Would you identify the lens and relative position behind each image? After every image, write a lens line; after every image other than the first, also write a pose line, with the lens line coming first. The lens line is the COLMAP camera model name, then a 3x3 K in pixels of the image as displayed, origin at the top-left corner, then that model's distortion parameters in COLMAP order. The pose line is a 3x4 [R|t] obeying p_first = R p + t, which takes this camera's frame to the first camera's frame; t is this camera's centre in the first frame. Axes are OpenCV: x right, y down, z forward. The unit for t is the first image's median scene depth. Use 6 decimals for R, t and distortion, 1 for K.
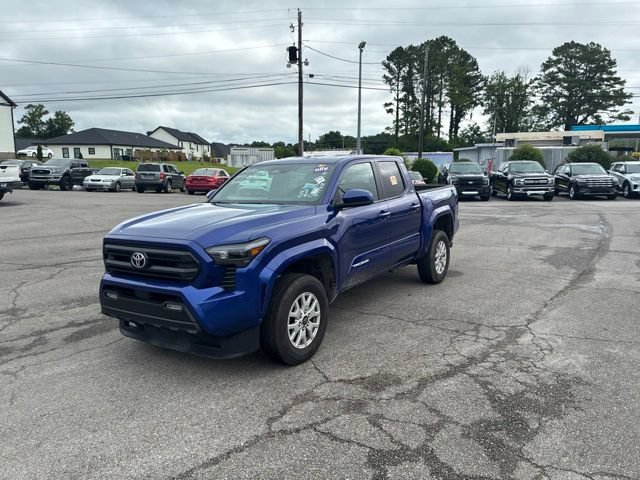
lens RADIAL K [[484.3, 0, 328.7], [0, 484.3, 243.8], [0, 0, 1]] dist [0.050261, -0.062644]
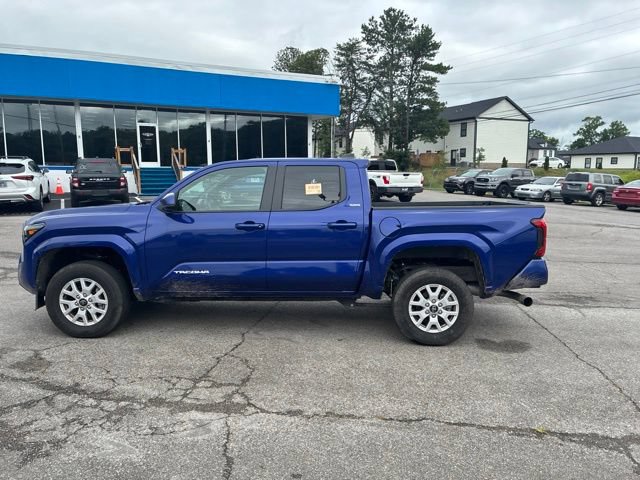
lens RADIAL K [[484.4, 0, 329.1], [0, 484.4, 240.1], [0, 0, 1]] dist [0.048565, -0.061409]
pose [[0.509920, 0.125150, -0.851070, 0.191047], [-0.149288, 0.987222, 0.055725, -0.021656], [0.847169, 0.098640, 0.522087, 0.138141]]
